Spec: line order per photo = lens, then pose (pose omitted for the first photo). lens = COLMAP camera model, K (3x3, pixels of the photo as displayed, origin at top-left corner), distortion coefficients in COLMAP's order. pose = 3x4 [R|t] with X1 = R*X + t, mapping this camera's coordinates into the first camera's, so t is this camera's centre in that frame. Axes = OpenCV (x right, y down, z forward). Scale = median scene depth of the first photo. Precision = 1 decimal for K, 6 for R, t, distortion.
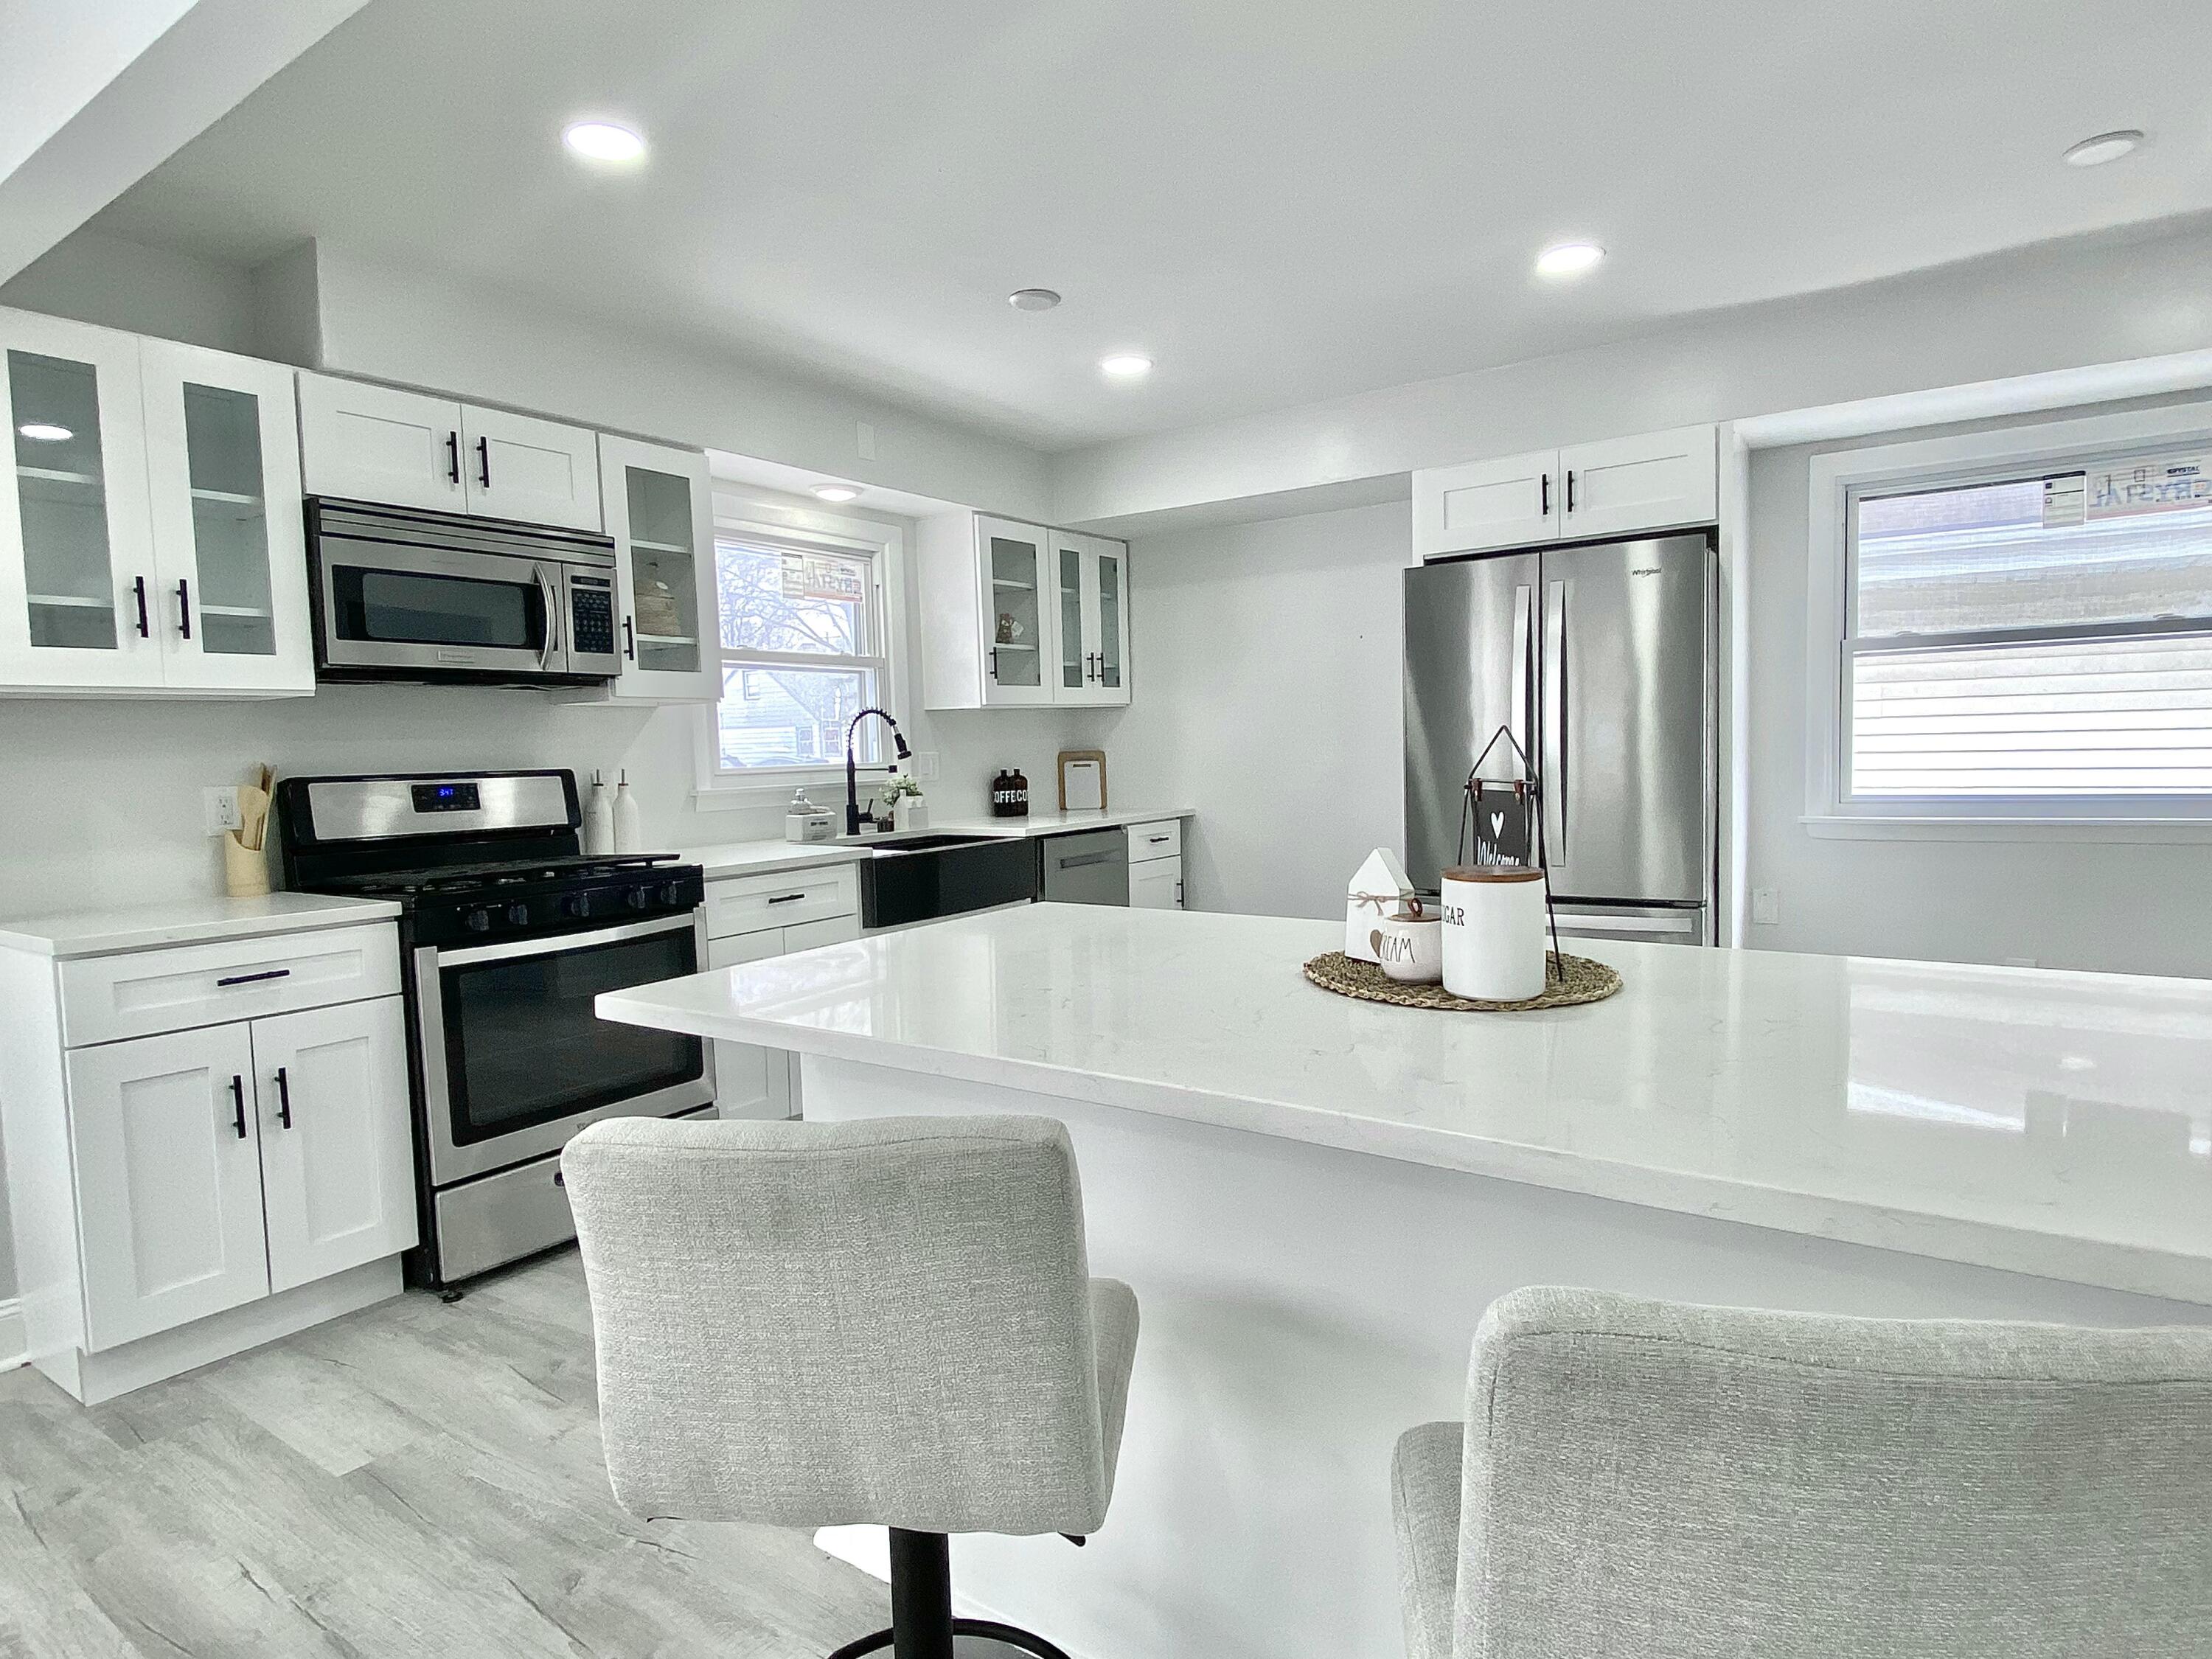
lens RADIAL K [[1213.9, 0, 1088.5], [0, 1213.9, 828.3], [0, 0, 1]] dist [0.041646, -0.041383]
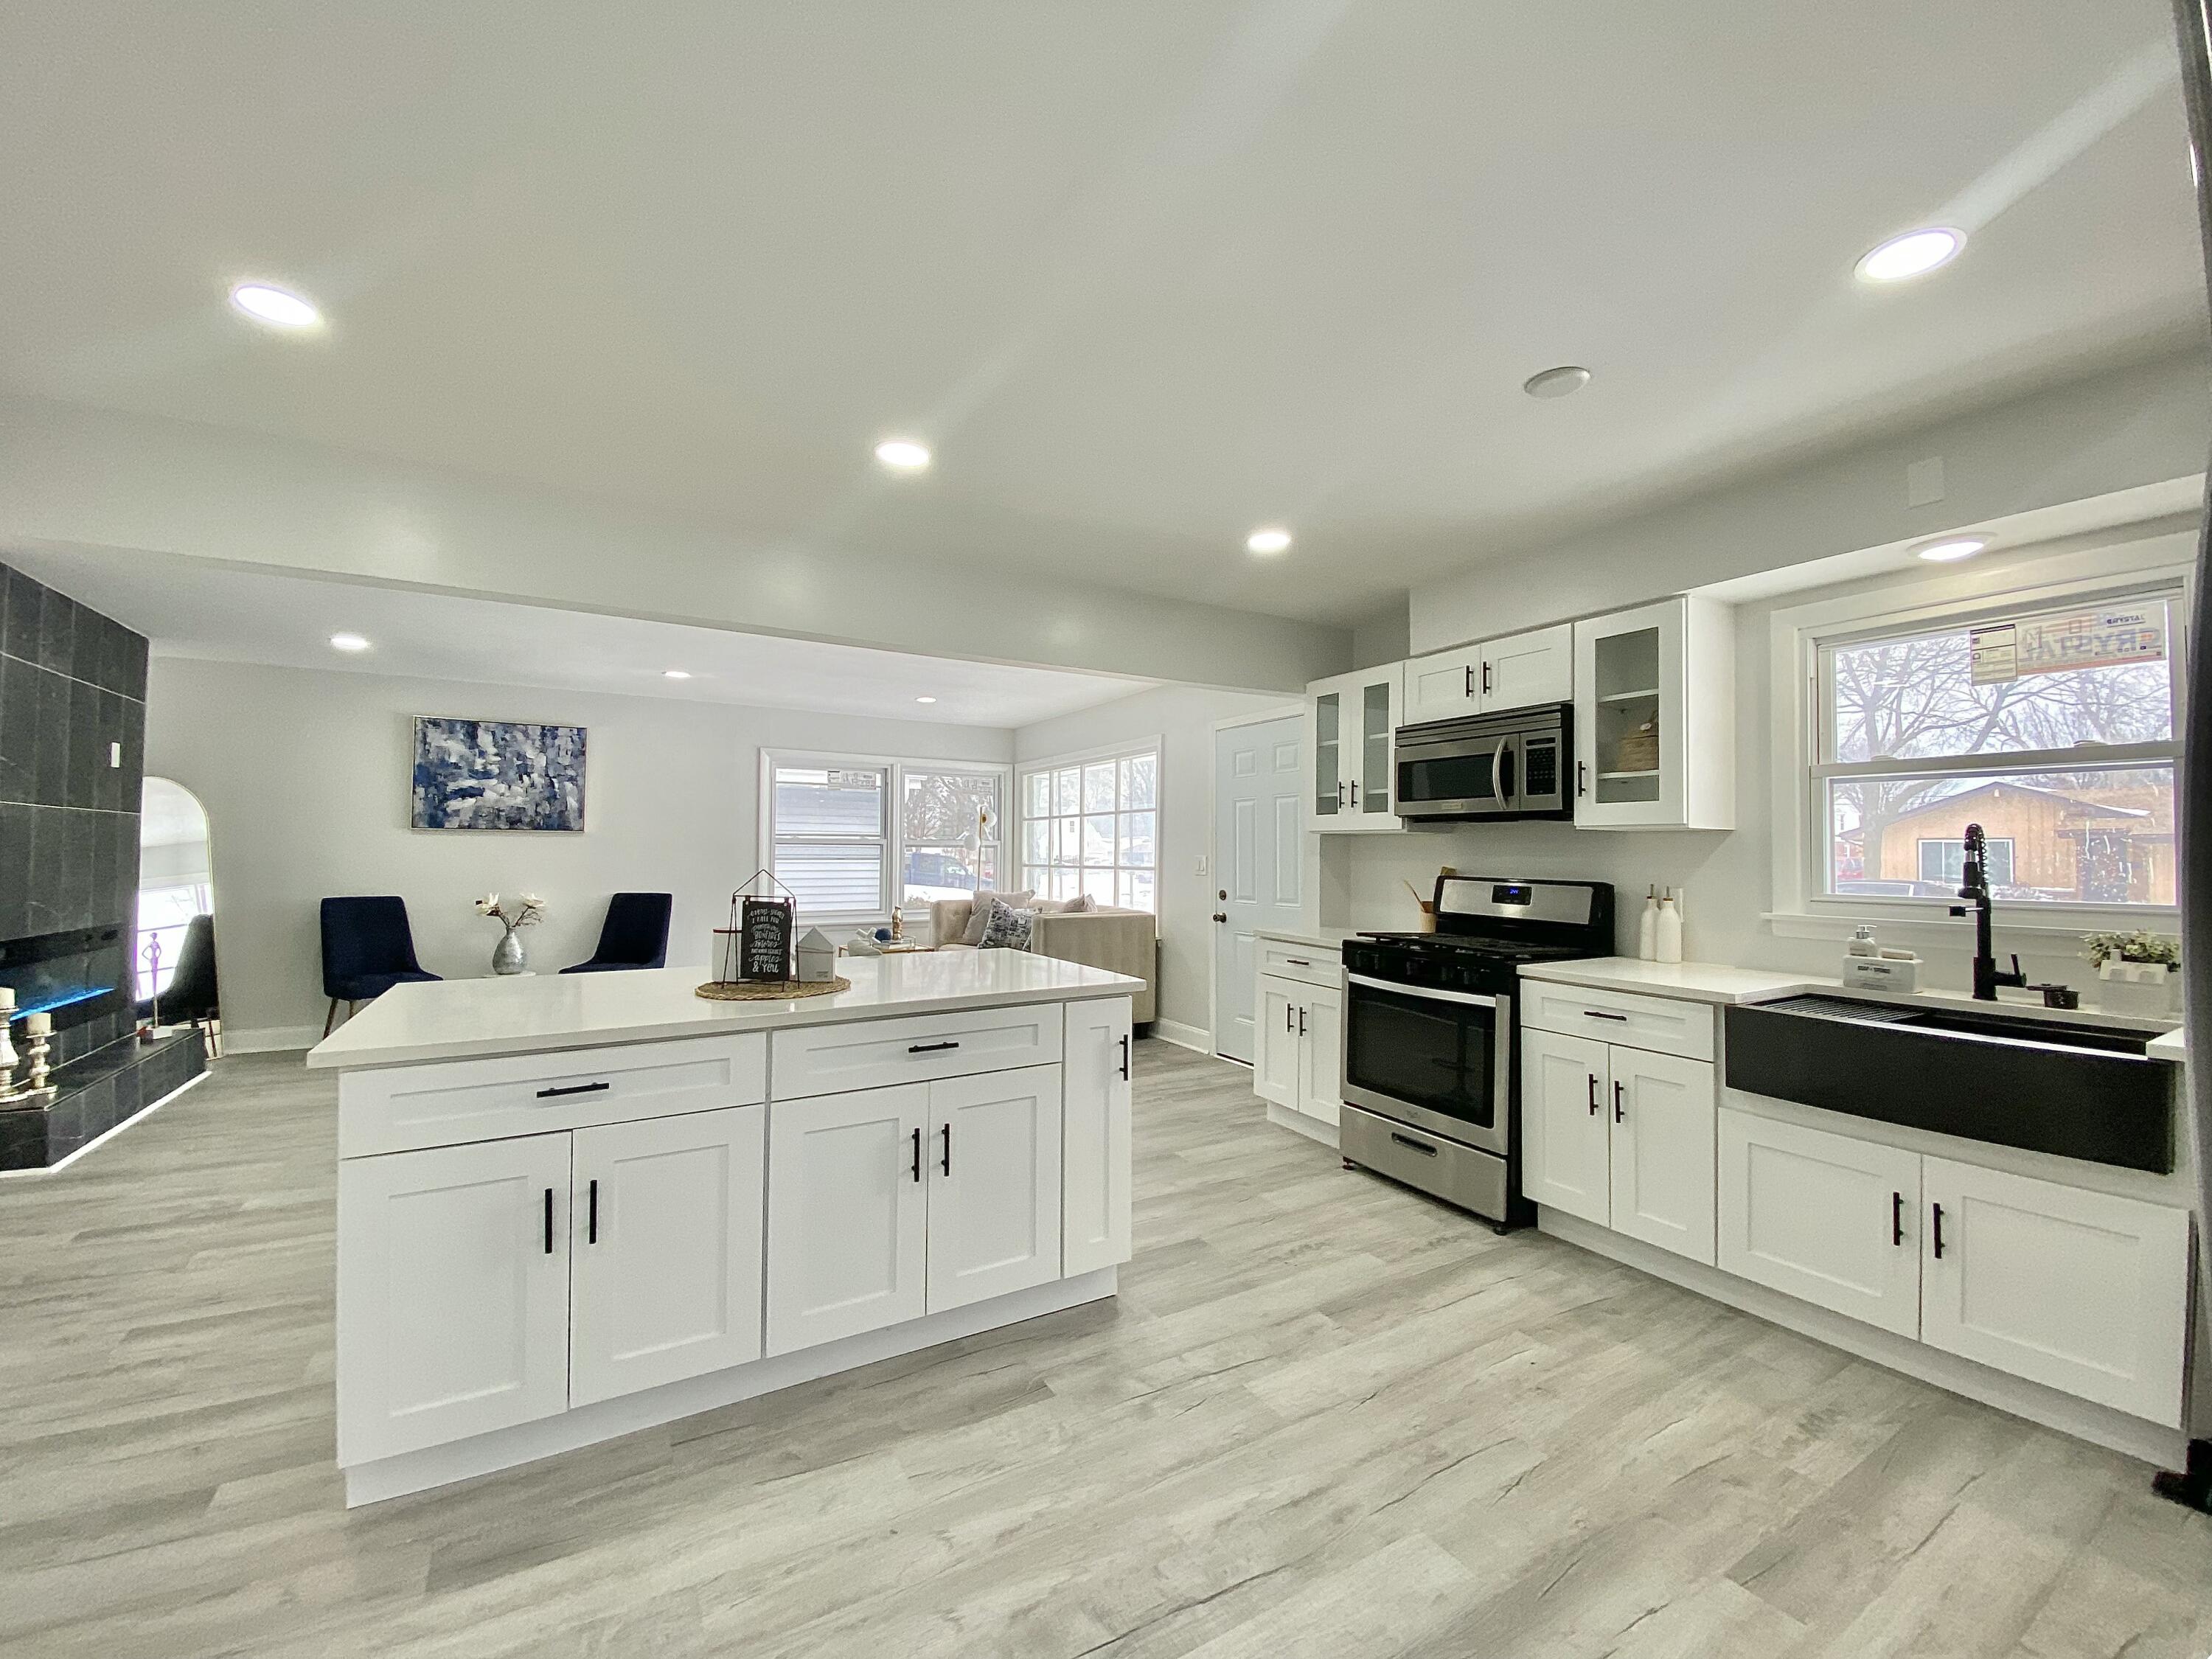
lens RADIAL K [[881.6, 0, 1112.6], [0, 881.6, 834.5], [0, 0, 1]] dist [0.000546, -0.013173]
pose [[-0.408913, 0.007317, -0.912544, 0.601902], [-0.060612, 0.997542, 0.035159, -0.096796], [0.910558, 0.069688, -0.407464, 0.886128]]
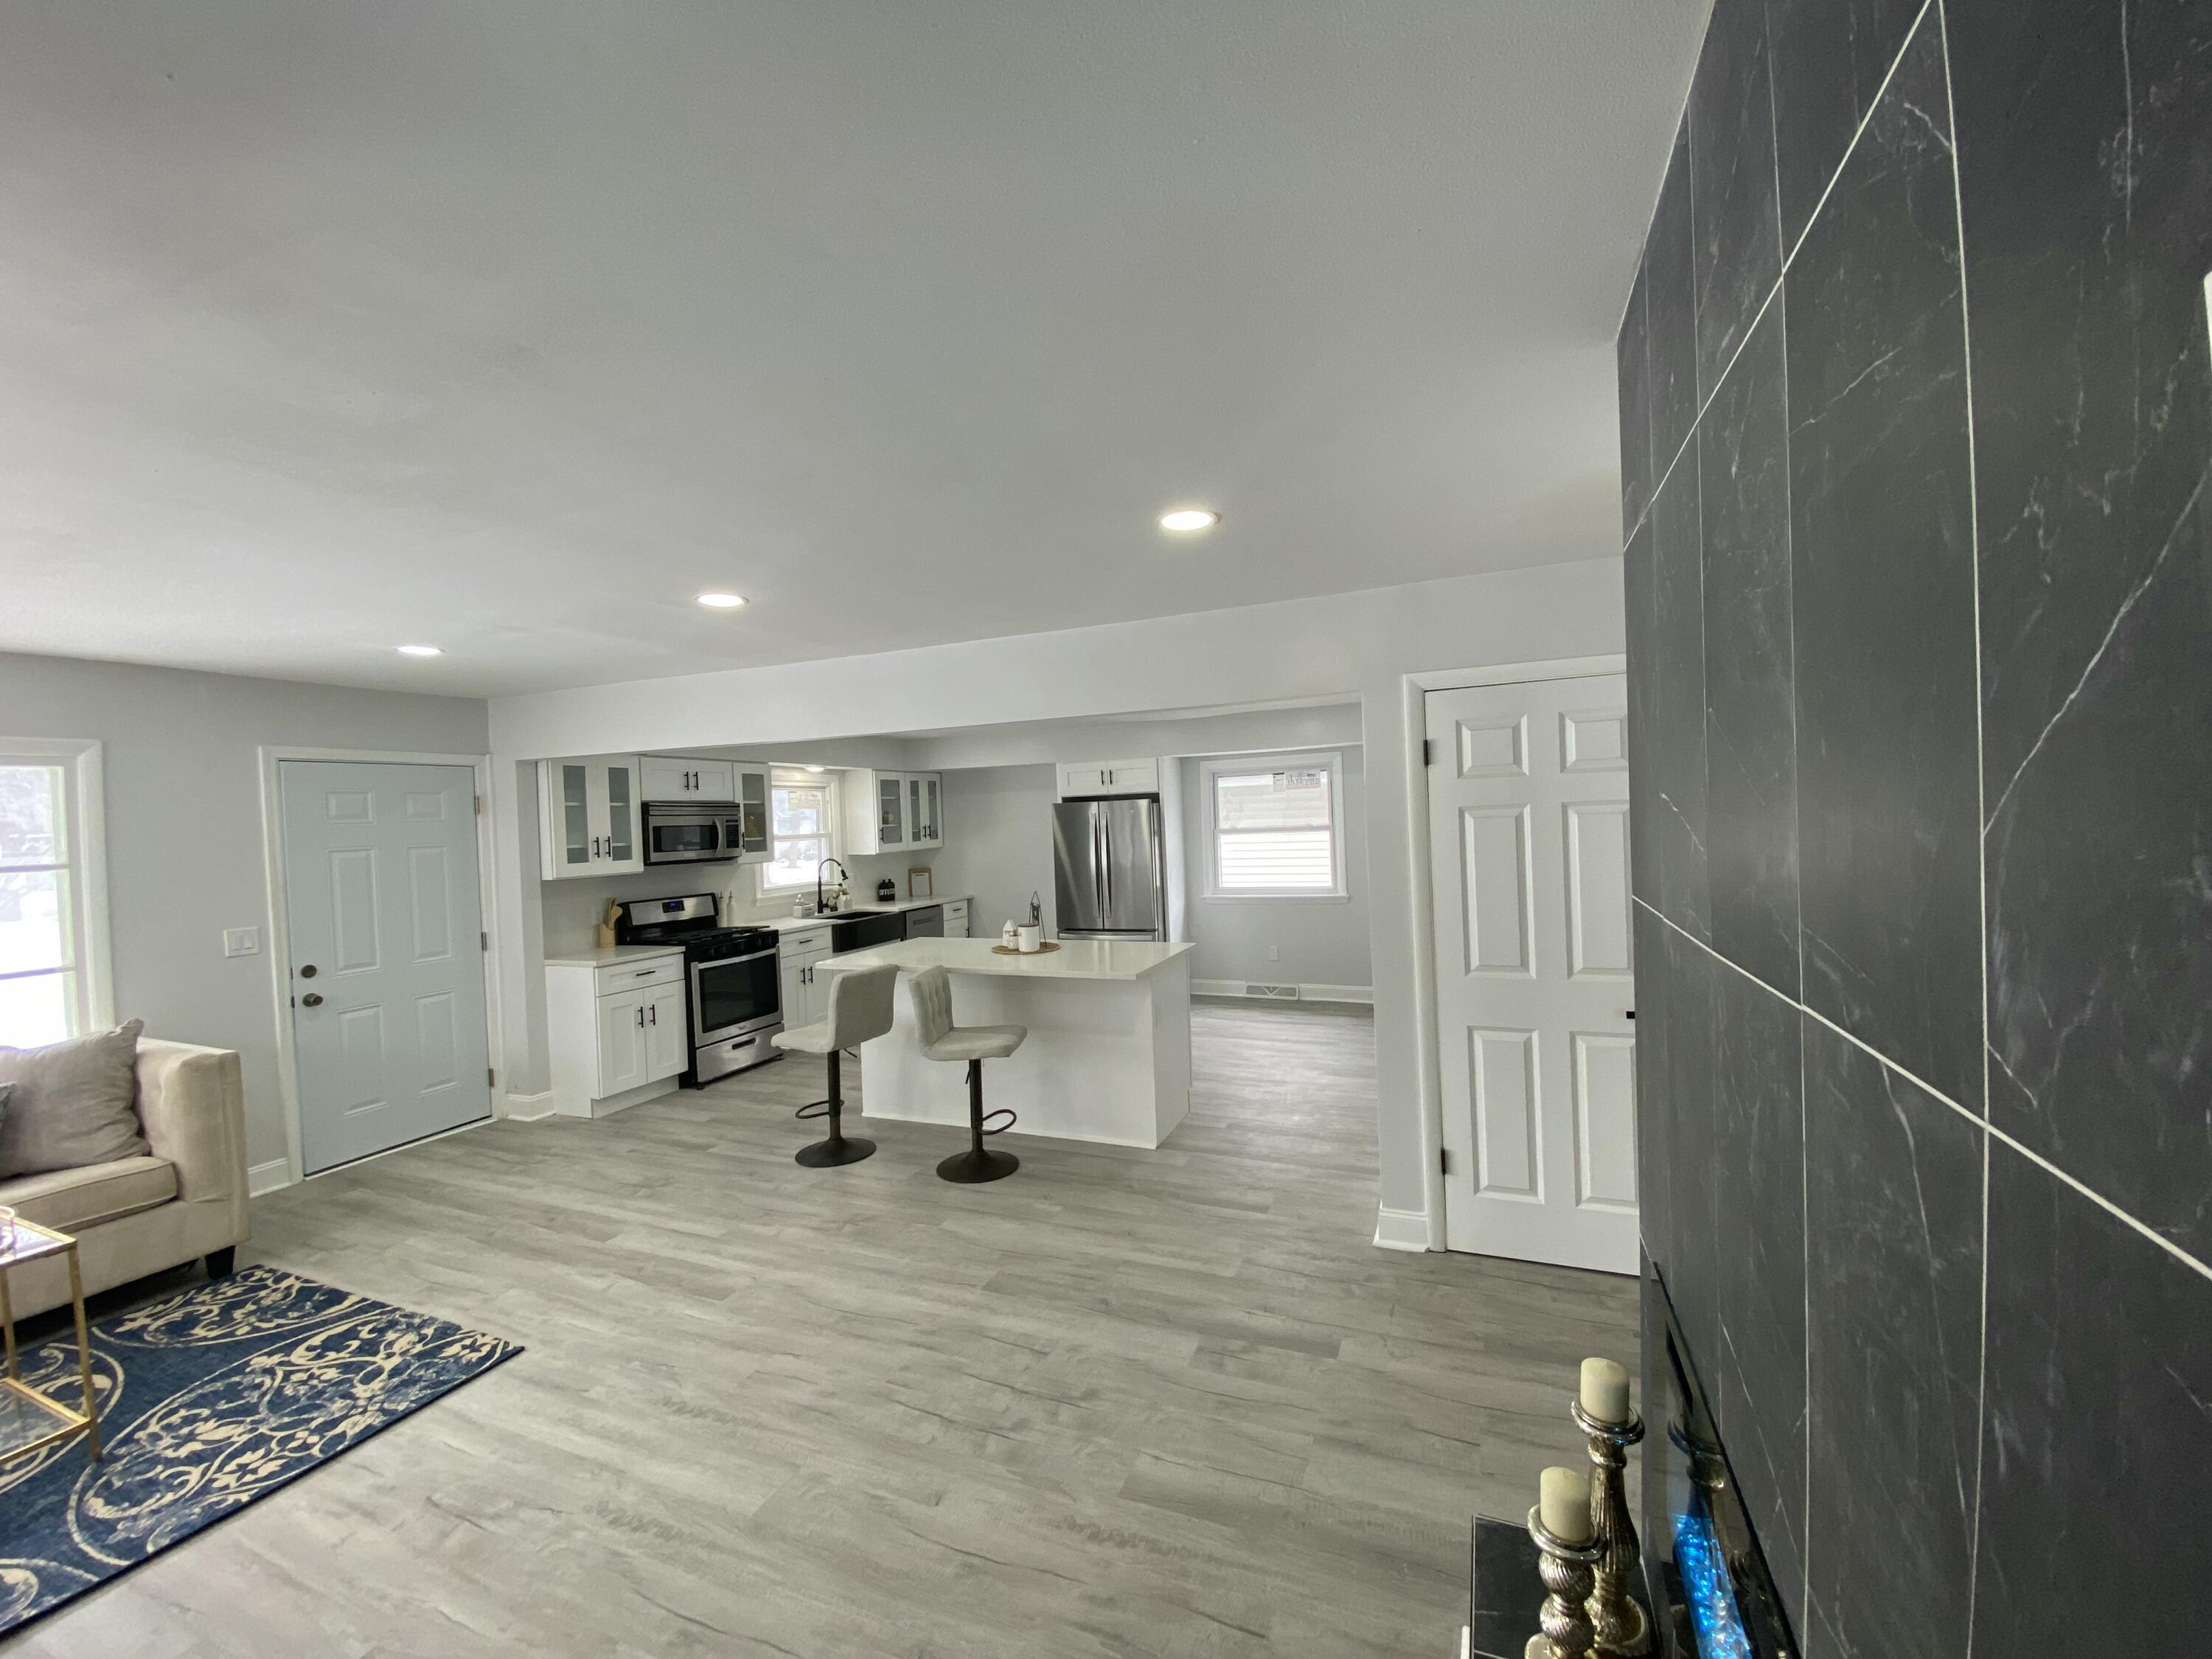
lens RADIAL K [[887.9, 0, 1114.0], [0, 887.9, 822.9], [0, 0, 1]] dist [0.027013, -0.021207]
pose [[0.973627, -0.007960, 0.228009, -0.045157], [0.024189, 0.997360, -0.068475, -0.044411], [-0.226862, 0.072184, 0.971248, -0.926517]]
